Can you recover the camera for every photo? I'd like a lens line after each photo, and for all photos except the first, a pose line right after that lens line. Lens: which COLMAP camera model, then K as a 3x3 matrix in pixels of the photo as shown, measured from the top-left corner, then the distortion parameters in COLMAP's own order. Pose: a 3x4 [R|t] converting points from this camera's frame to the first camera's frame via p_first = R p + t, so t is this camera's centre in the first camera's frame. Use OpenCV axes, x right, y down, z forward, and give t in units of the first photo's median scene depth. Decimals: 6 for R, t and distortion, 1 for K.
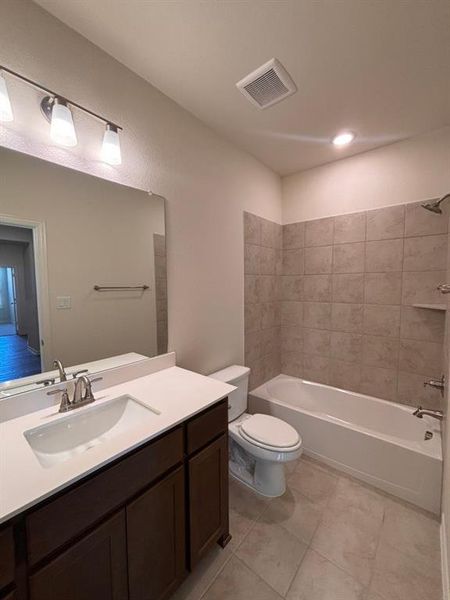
lens RADIAL K [[240.5, 0, 222.2], [0, 240.5, 301.9], [0, 0, 1]] dist [-0.003580, 0.000800]
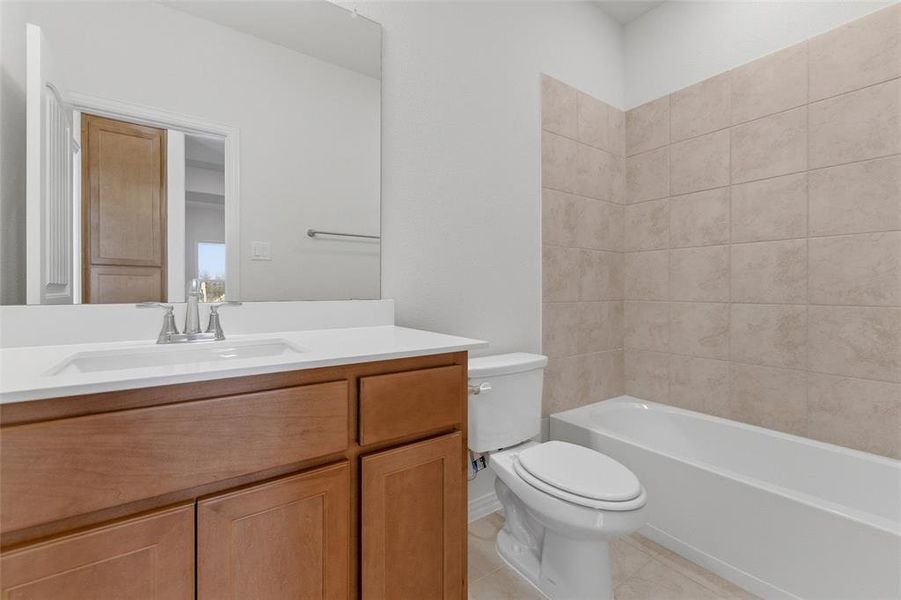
lens RADIAL K [[378.5, 0, 452.6], [0, 378.5, 296.0], [0, 0, 1]] dist [-0.007115, 0.001402]
pose [[0.969059, 0.008726, -0.246673, 0.101616], [-0.024678, 0.997793, -0.061651, 0.175215], [0.245591, 0.065831, 0.967136, 0.135982]]
